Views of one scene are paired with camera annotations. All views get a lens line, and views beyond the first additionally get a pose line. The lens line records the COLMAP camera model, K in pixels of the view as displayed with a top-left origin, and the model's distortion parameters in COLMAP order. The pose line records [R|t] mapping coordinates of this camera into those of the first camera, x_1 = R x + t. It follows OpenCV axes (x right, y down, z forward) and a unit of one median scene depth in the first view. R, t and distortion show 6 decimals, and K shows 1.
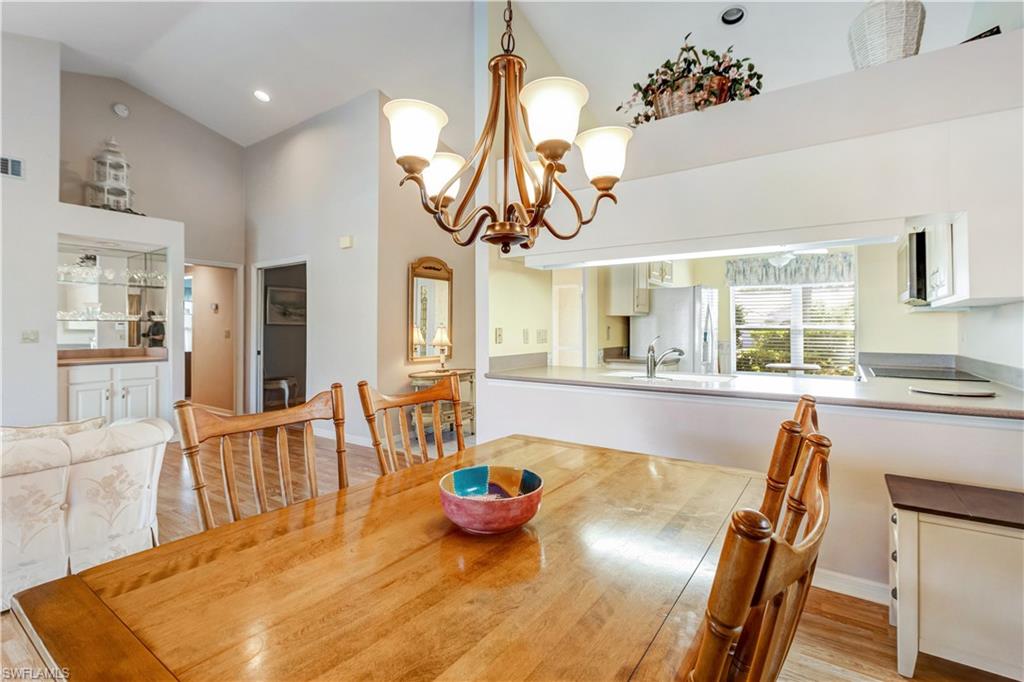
lens RADIAL K [[469.4, 0, 515.2], [0, 469.4, 324.8], [0, 0, 1]] dist [0.000147, -0.000147]
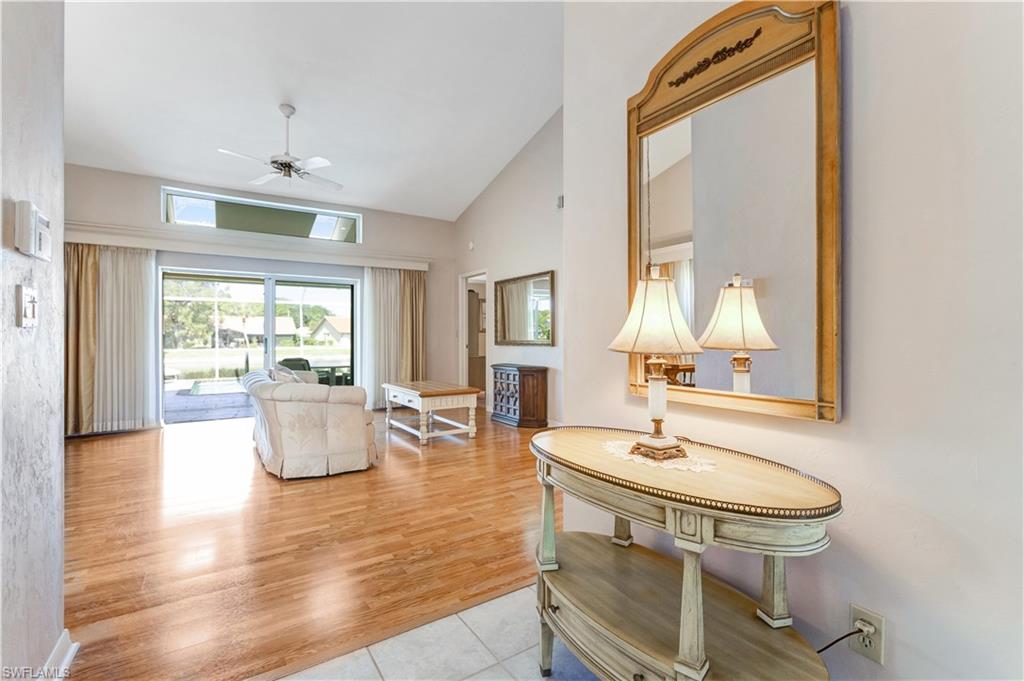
lens RADIAL K [[453.6, 0, 520.7], [0, 453.6, 338.2], [0, 0, 1]] dist [0.000946, -0.000007]
pose [[-0.349088, 0.002010, -0.937088, 0.117140], [0.011355, 0.999933, -0.002086, 0.041539], [0.937021, -0.011369, -0.349088, 1.114384]]
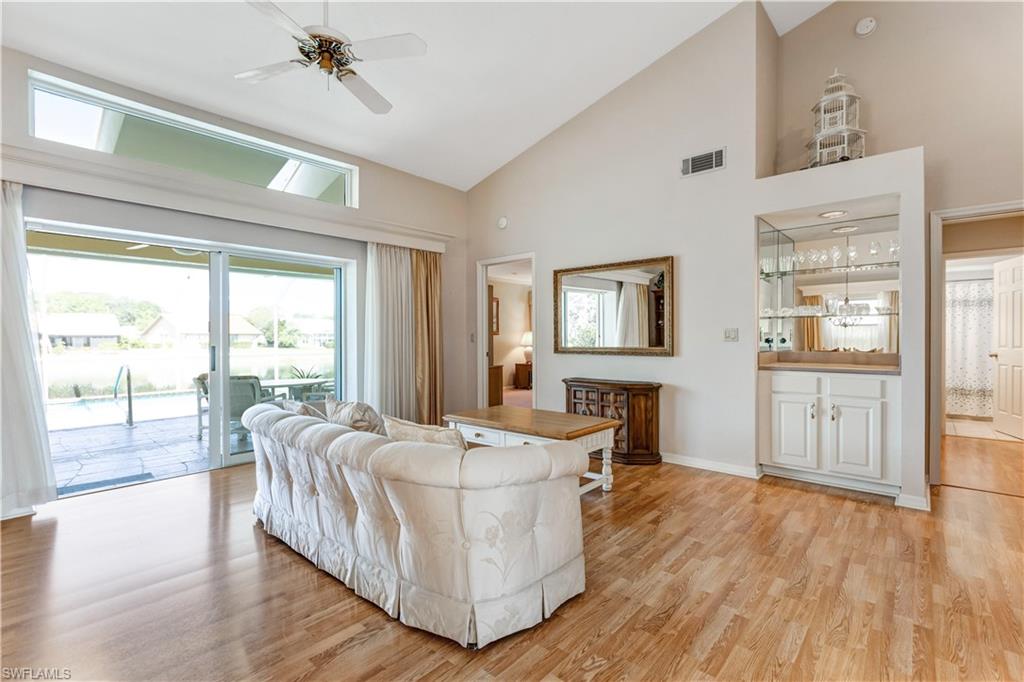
lens RADIAL K [[457.1, 0, 512.0], [0, 457.1, 341.0], [0, 0, 1]] dist [0.001404, -0.000418]
pose [[-0.096584, 0.006848, -0.995301, -0.081584], [0.013288, 0.999896, 0.005590, 0.023063], [0.995236, -0.012685, -0.096665, 0.578050]]
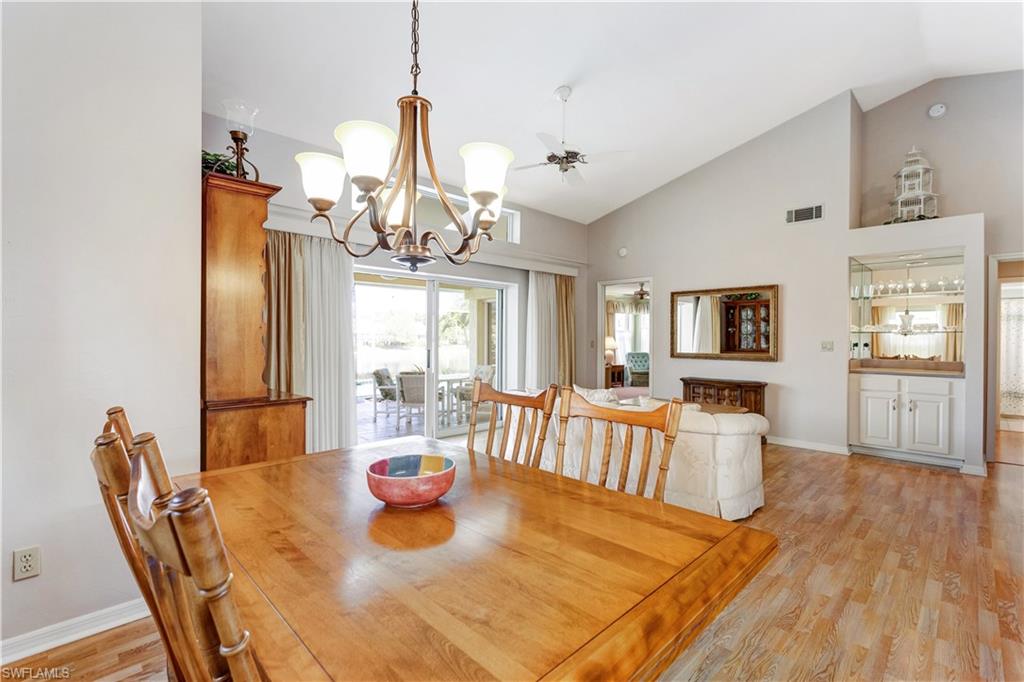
lens RADIAL K [[457.1, 0, 512.0], [0, 457.1, 341.0], [0, 0, 1]] dist [0.001404, -0.000418]
pose [[-0.156710, 0.004363, -0.987635, 0.239391], [0.002956, 0.999988, 0.003948, 0.003668], [0.987640, -0.002301, -0.156721, 0.330708]]
